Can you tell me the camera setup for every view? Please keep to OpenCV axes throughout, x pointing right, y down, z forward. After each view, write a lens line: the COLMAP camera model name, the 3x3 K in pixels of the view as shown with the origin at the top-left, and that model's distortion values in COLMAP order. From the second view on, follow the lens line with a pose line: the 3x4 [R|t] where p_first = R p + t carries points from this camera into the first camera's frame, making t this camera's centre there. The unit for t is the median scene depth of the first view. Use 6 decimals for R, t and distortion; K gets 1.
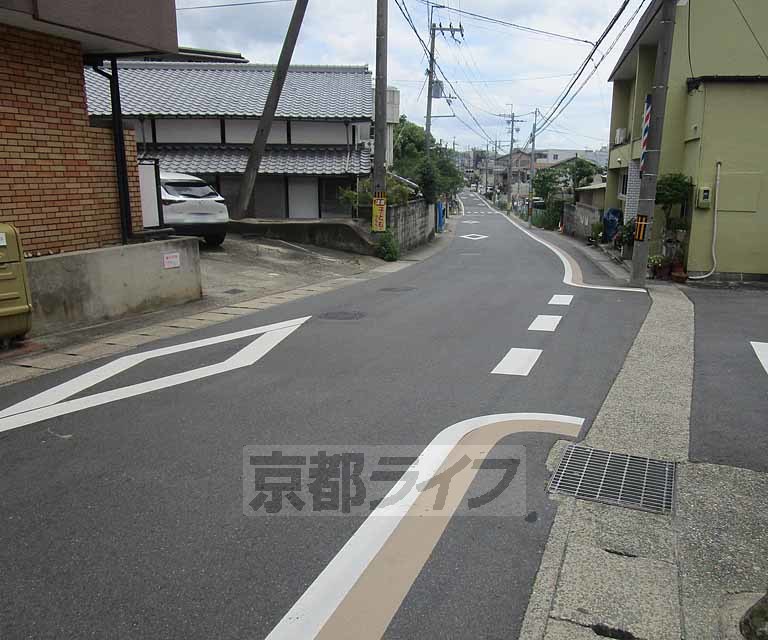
lens RADIAL K [[621.3, 0, 384.0], [0, 621.3, 320.0], [0, 0, 1]] dist [-0.002916, -0.002614]
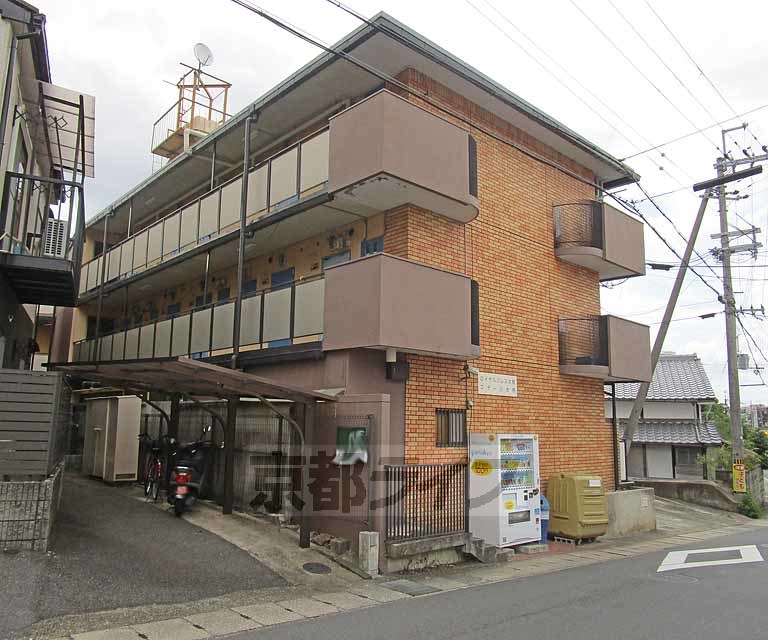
lens RADIAL K [[621.3, 0, 384.0], [0, 621.3, 320.0], [0, 0, 1]] dist [-0.002916, -0.002614]
pose [[0.920061, -0.050529, -0.388503, -0.350397], [-0.106744, 0.921799, -0.372684, 0.161999], [0.376953, 0.384362, 0.842717, -0.907740]]
